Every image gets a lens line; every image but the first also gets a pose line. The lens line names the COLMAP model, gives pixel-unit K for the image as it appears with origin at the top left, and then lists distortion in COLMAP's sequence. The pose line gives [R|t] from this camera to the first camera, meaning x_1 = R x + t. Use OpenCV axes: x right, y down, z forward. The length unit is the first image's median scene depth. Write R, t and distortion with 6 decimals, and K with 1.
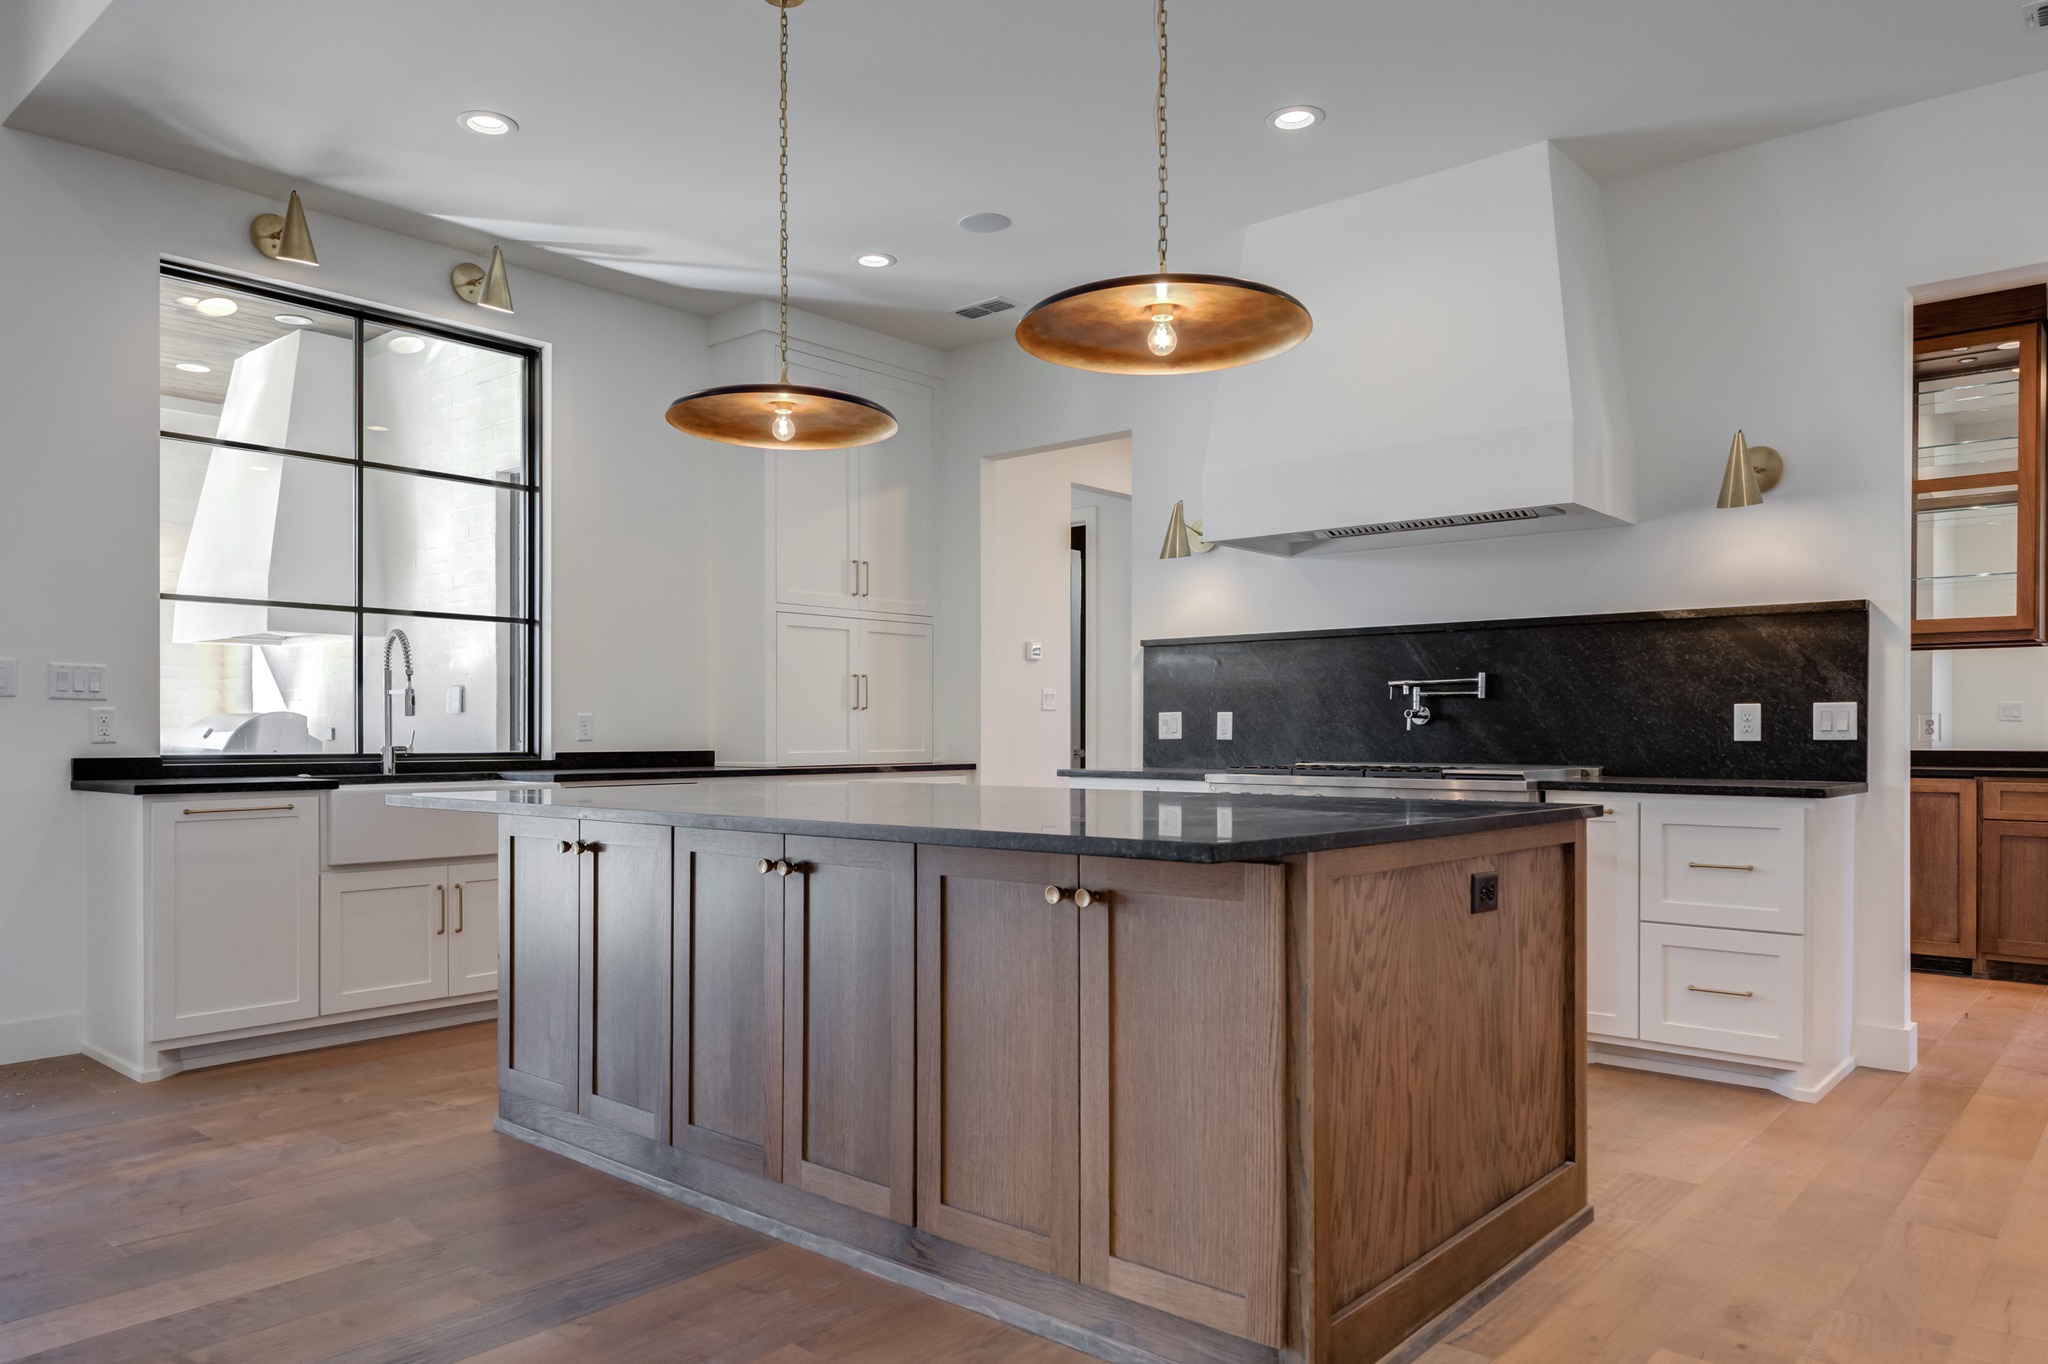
lens RADIAL K [[1368.8, 0, 1023.7], [0, 1368.8, 731.4], [0, 0, 1]] dist [0.004080, 0.000069]
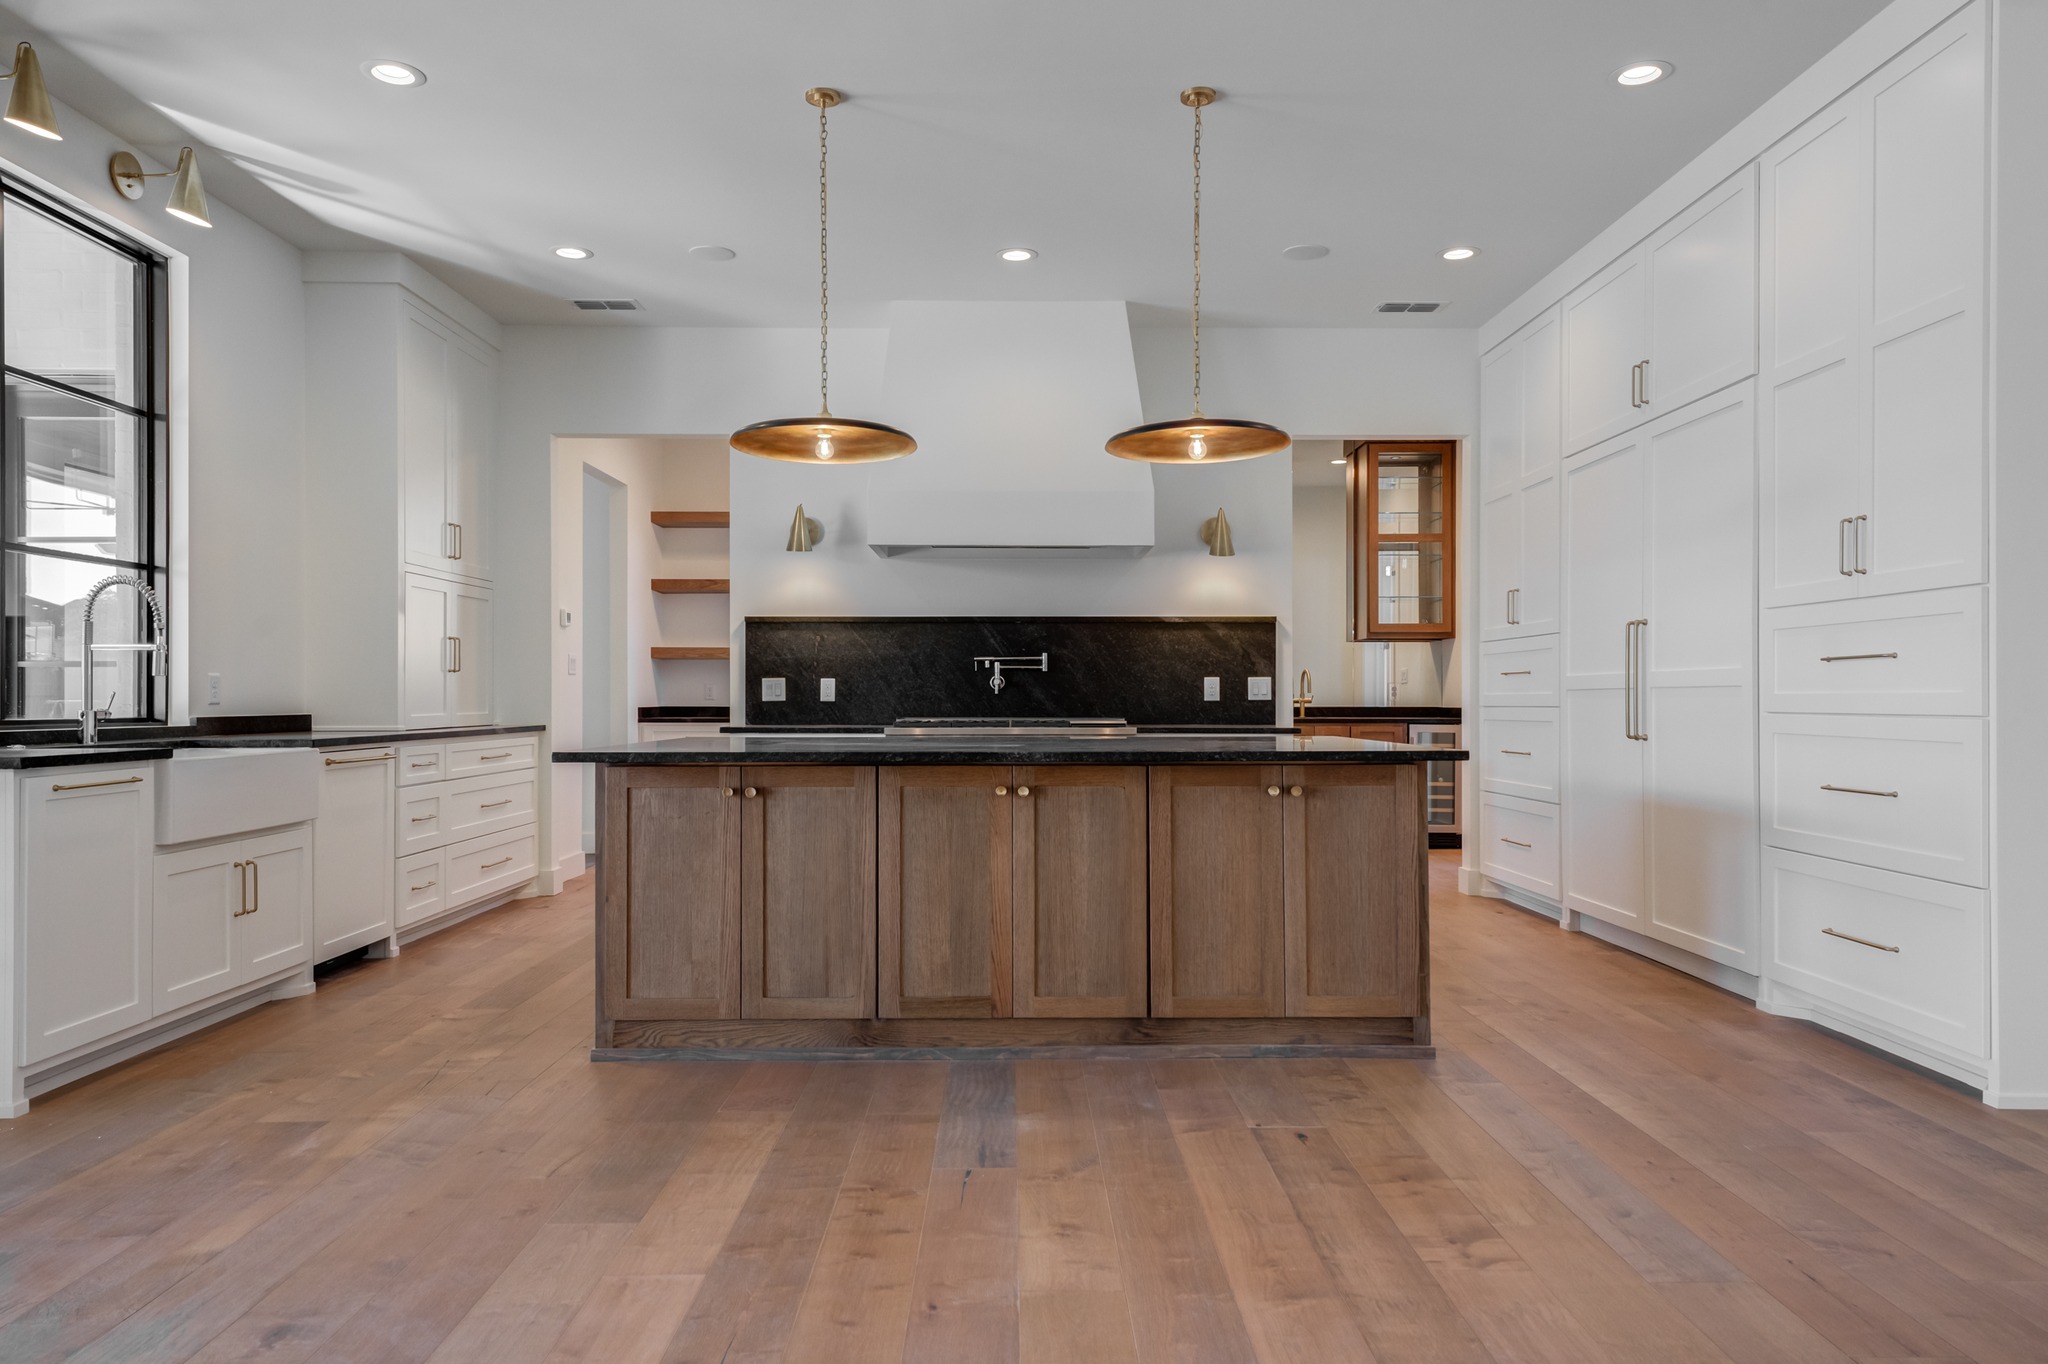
lens RADIAL K [[1327.2, 0, 1024.0], [0, 1327.2, 682.0], [0, 0, 1]] dist [0.026058, 0.000595]
pose [[0.746714, 0.007532, 0.665103, -0.646096], [-0.001553, 0.999953, -0.009580, 0.000276], [-0.665143, 0.006121, 0.746691, -0.013130]]
